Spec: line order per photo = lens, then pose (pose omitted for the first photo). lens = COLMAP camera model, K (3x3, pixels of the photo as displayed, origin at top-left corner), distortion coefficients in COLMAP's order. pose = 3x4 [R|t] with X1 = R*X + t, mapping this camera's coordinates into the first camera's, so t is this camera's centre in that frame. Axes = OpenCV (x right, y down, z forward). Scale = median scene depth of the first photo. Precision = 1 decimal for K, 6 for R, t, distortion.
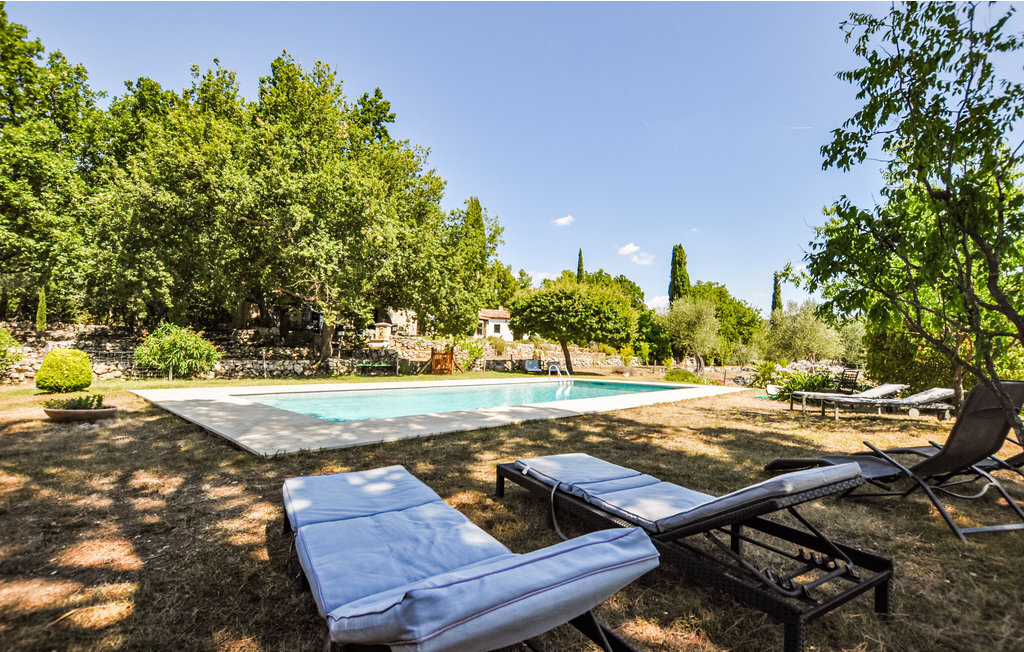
lens RADIAL K [[458.1, 0, 512.0], [0, 458.1, 326.0], [0, 0, 1]] dist [-0.001188, -0.000068]
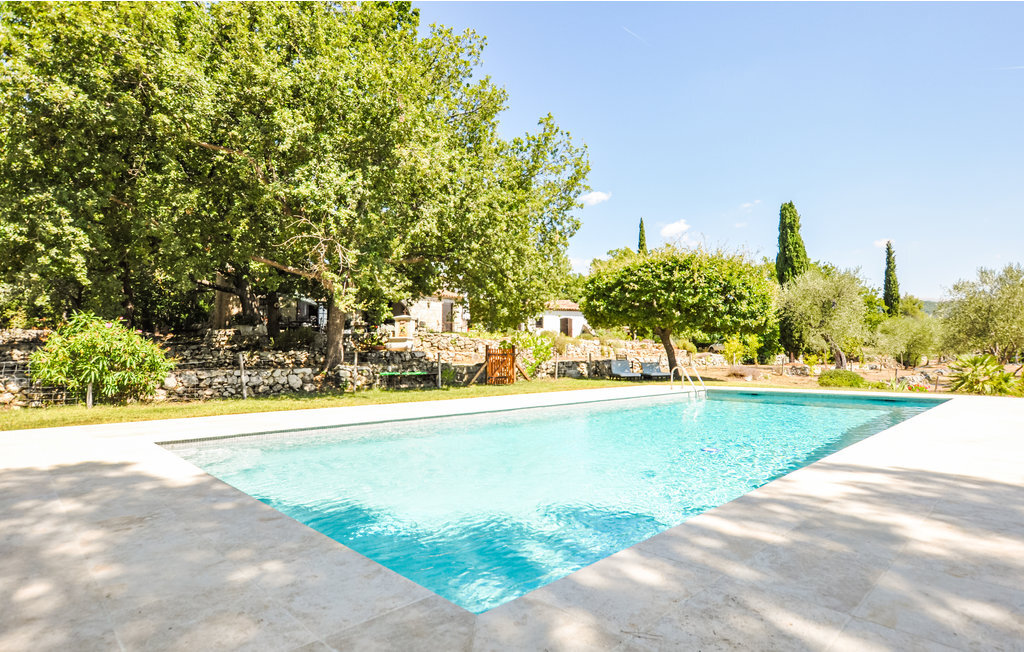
lens RADIAL K [[529.6, 0, 512.0], [0, 529.6, 326.0], [0, 0, 1]] dist [0.003420, 0.000603]
pose [[0.998849, -0.025501, -0.040613, -0.109113], [0.025716, 0.999658, 0.004769, 0.015788], [0.040477, -0.005808, 0.999164, 0.224661]]
